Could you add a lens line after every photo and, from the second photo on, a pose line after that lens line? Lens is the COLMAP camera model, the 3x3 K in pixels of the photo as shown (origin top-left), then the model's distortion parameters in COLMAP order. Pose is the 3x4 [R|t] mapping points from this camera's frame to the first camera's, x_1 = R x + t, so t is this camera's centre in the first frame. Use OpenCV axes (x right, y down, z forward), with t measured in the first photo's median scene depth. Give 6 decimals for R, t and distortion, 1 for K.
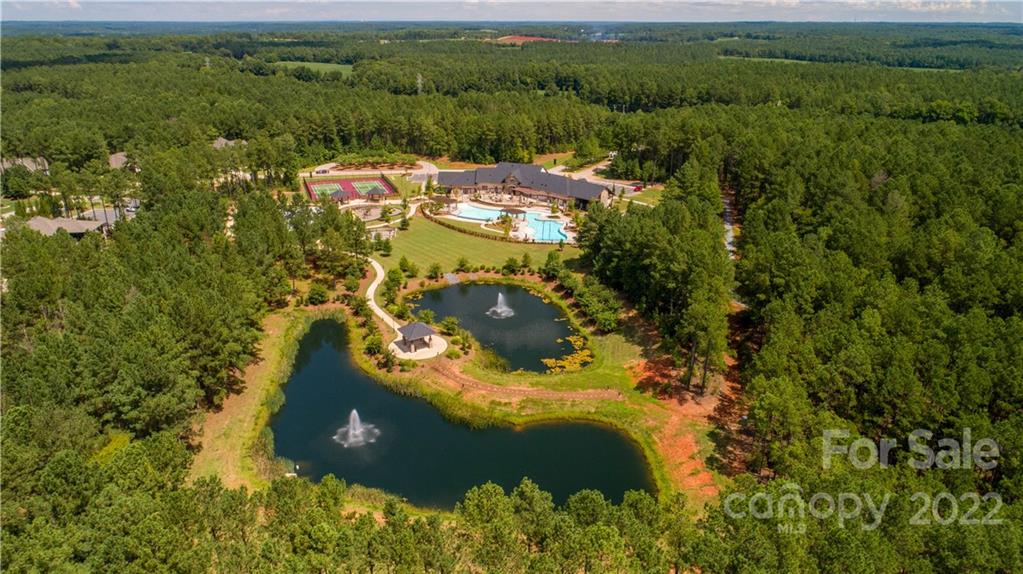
lens RADIAL K [[689.9, 0, 513.6], [0, 689.9, 289.4], [0, 0, 1]] dist [-0.014024, 0.007902]
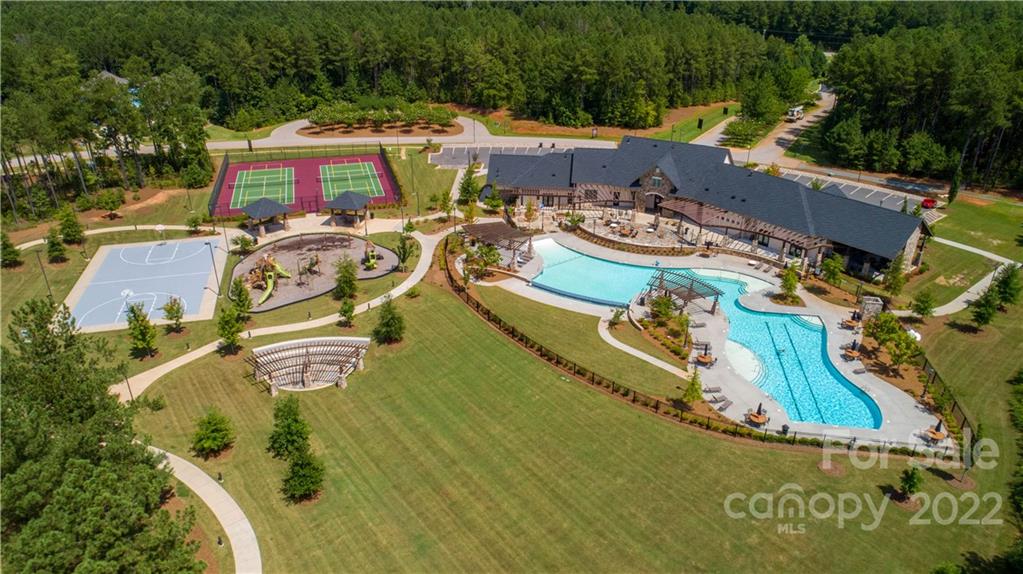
lens RADIAL K [[689.9, 0, 513.6], [0, 689.9, 289.4], [0, 0, 1]] dist [-0.014024, 0.007902]
pose [[0.996800, 0.035986, -0.071377, -0.046494], [-0.029544, 0.995563, 0.089341, -0.099925], [0.074276, -0.086947, 0.993440, 0.437125]]
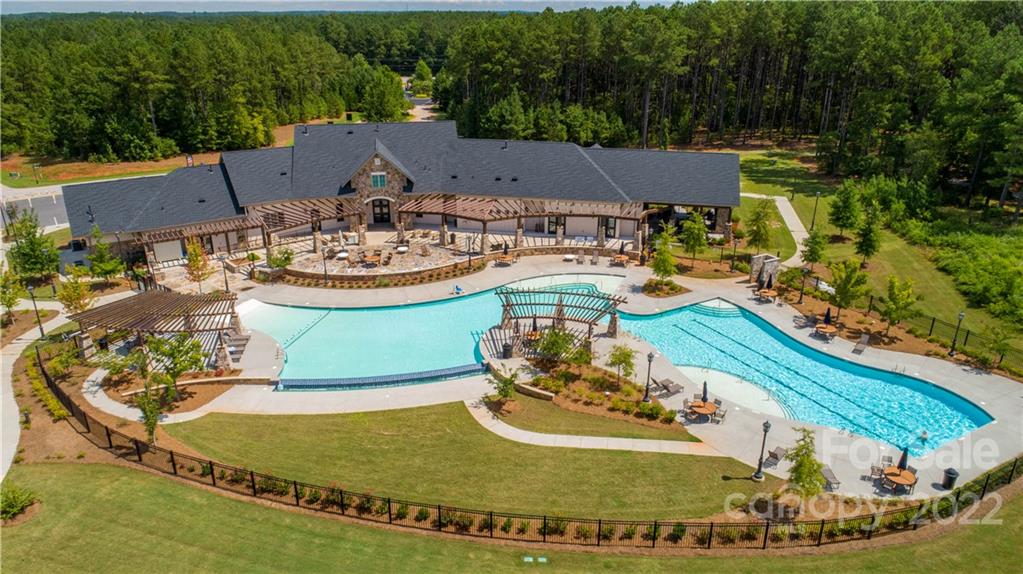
lens RADIAL K [[689.9, 0, 513.6], [0, 689.9, 289.4], [0, 0, 1]] dist [-0.014024, 0.007902]
pose [[0.827767, -0.211943, 0.519501, -0.089915], [0.206926, 0.975959, 0.068454, -0.095982], [-0.521520, 0.050834, 0.851723, 0.575451]]
